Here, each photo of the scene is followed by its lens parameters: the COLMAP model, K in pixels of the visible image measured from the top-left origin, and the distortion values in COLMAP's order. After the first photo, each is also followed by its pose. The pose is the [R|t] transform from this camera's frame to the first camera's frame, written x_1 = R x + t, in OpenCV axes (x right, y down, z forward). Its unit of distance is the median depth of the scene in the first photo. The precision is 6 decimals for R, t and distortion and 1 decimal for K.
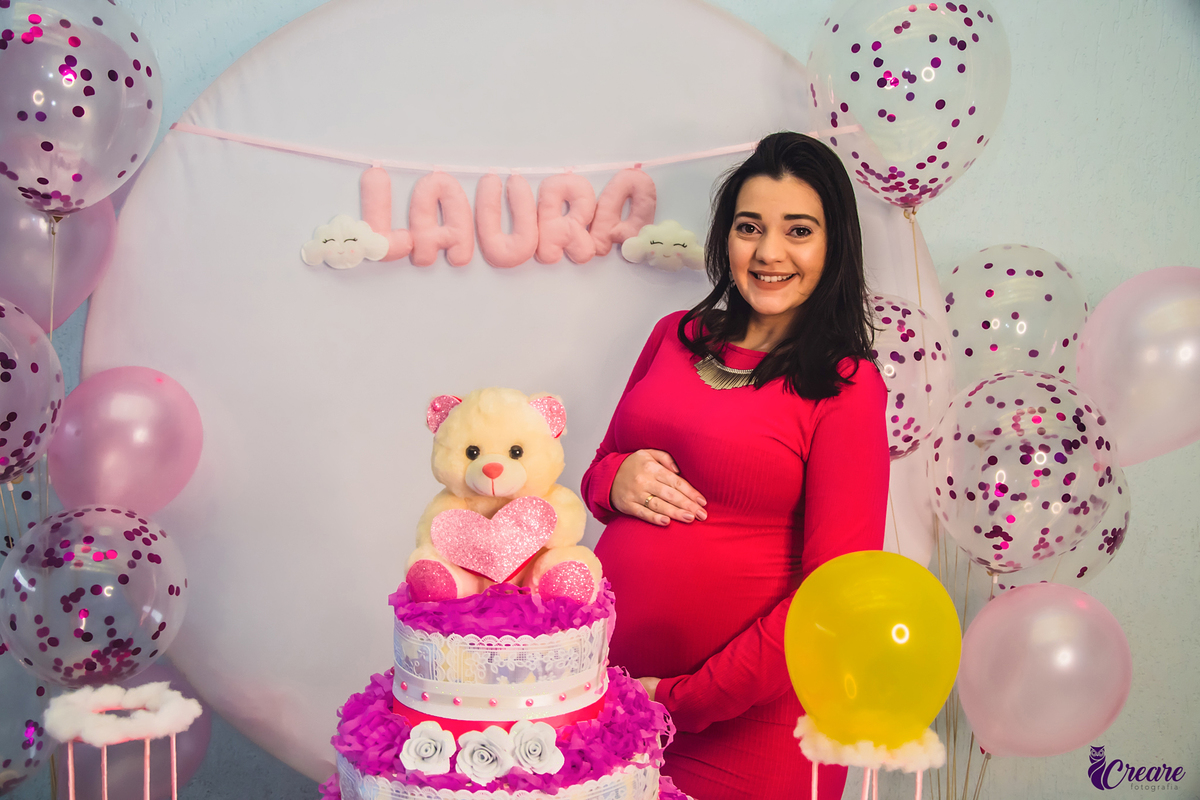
lens RADIAL K [[1156.7, 0, 592.9], [0, 1156.7, 425.0], [0, 0, 1]] dist [-0.012863, 0.006392]
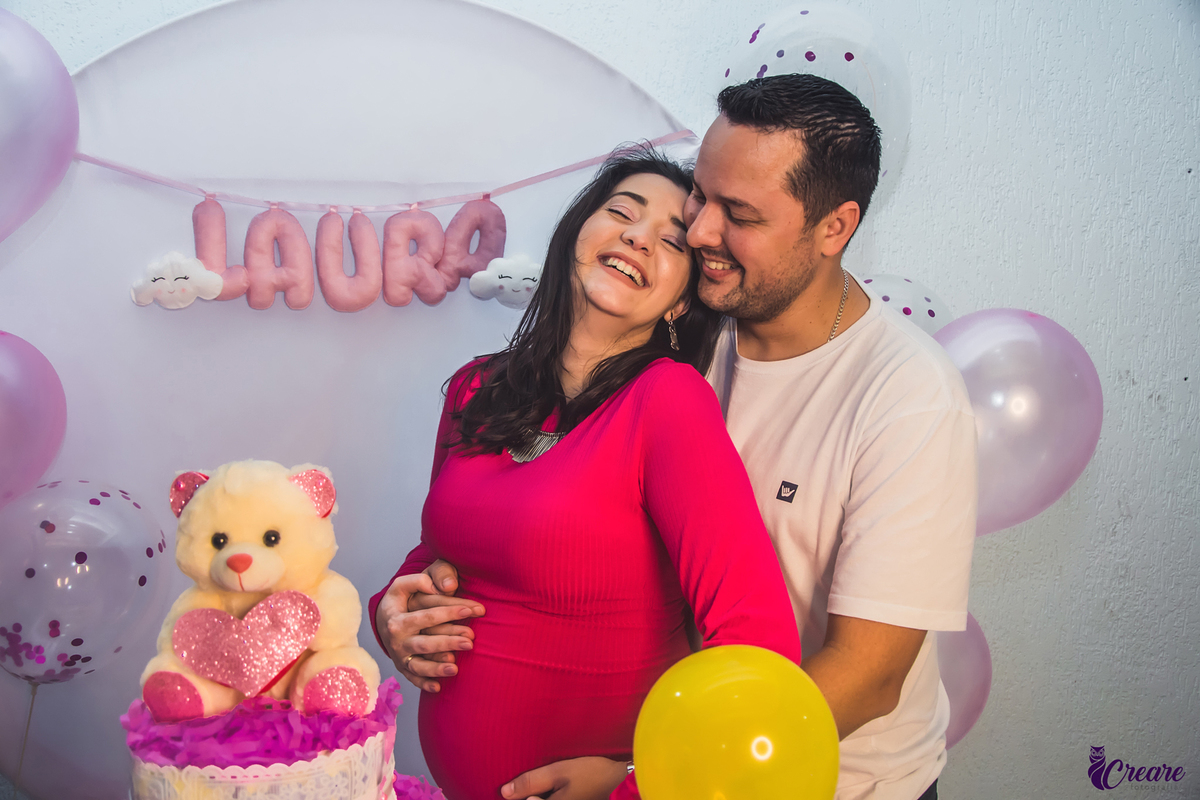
lens RADIAL K [[1104.7, 0, 585.0], [0, 1104.7, 417.5], [0, 0, 1]] dist [-0.022017, 0.007395]
pose [[0.996675, -0.029485, 0.075959, 0.106196], [0.031666, 0.999115, -0.027682, -0.036269], [-0.075076, 0.029995, 0.996727, 0.184990]]
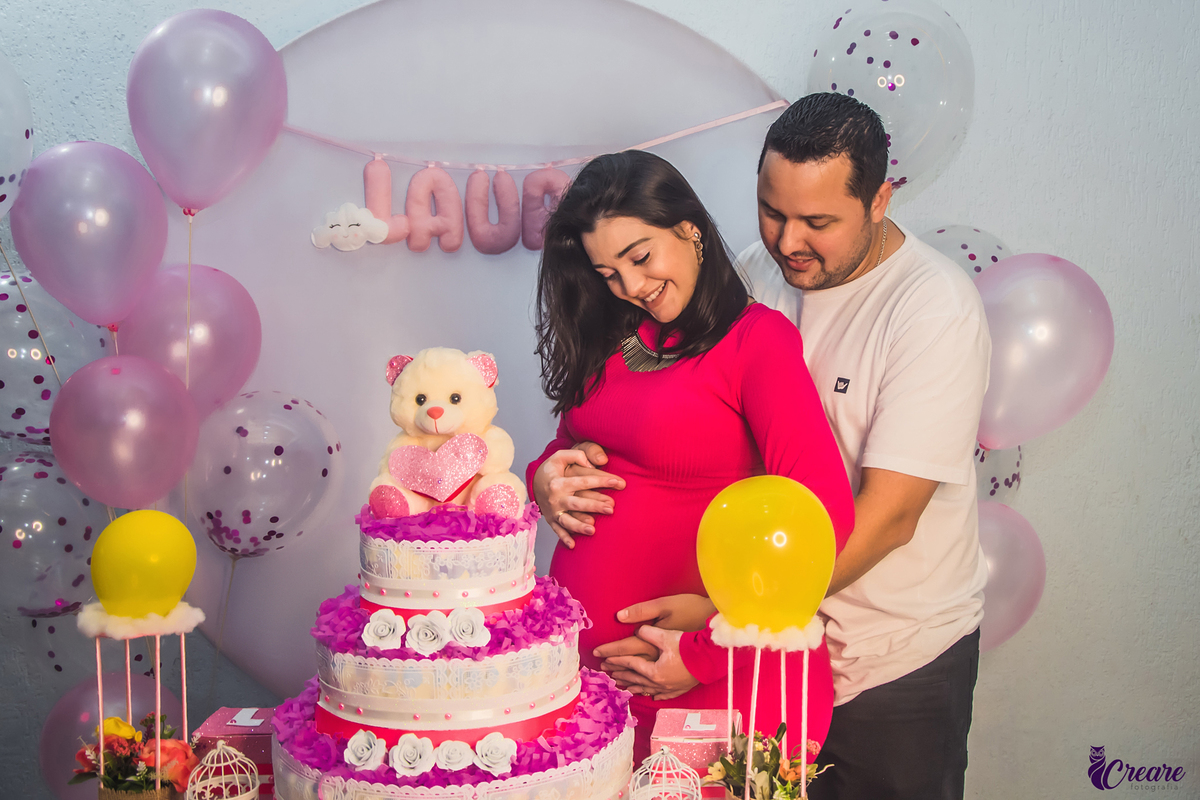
lens RADIAL K [[1227.1, 0, 659.6], [0, 1227.1, 368.9], [0, 0, 1]] dist [-0.081314, 0.203263]
pose [[0.999643, -0.017518, 0.020177, 0.133303], [0.018330, 0.999000, -0.040778, 0.051300], [-0.019442, 0.041134, 0.998964, -0.345887]]
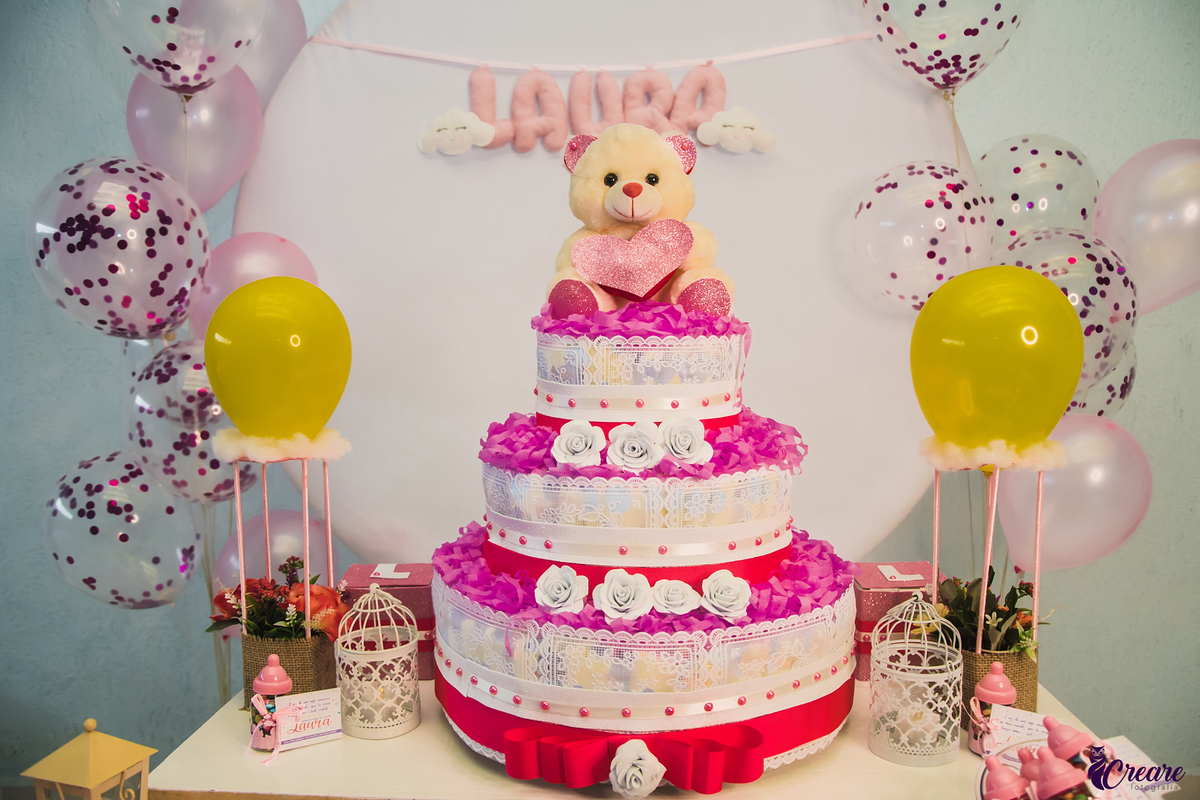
lens RADIAL K [[935.9, 0, 598.5], [0, 935.9, 417.7], [0, 0, 1]] dist [-0.134556, 0.082346]
pose [[0.999511, -0.013154, -0.028365, -0.097437], [0.013123, 0.999913, -0.001294, 0.248179], [0.028380, 0.000921, 0.999597, 0.169842]]
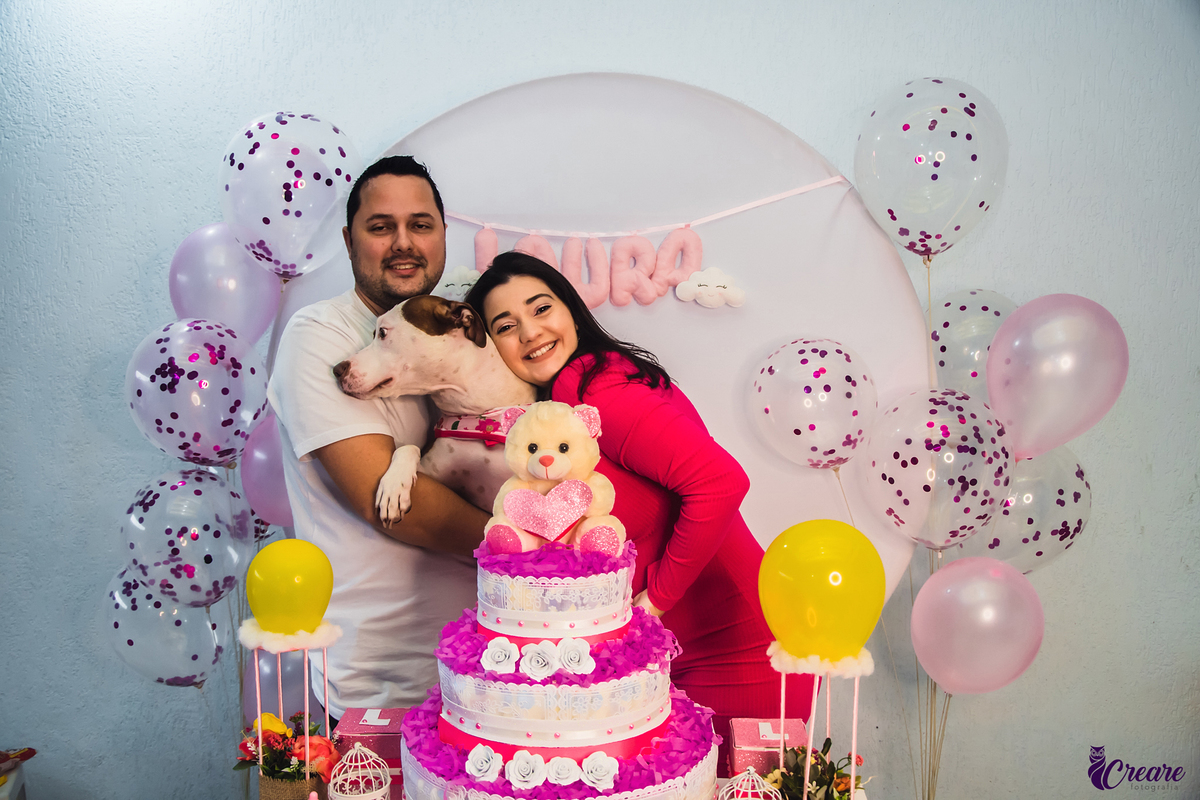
lens RADIAL K [[1005.0, 0, 598.2], [0, 1005.0, 420.7], [0, 0, 1]] dist [-0.091100, 0.078237]
pose [[0.997116, -0.005183, -0.075712, 0.069340], [0.003912, 0.999849, -0.016919, 0.011760], [0.075788, 0.016574, 0.996986, -0.213158]]
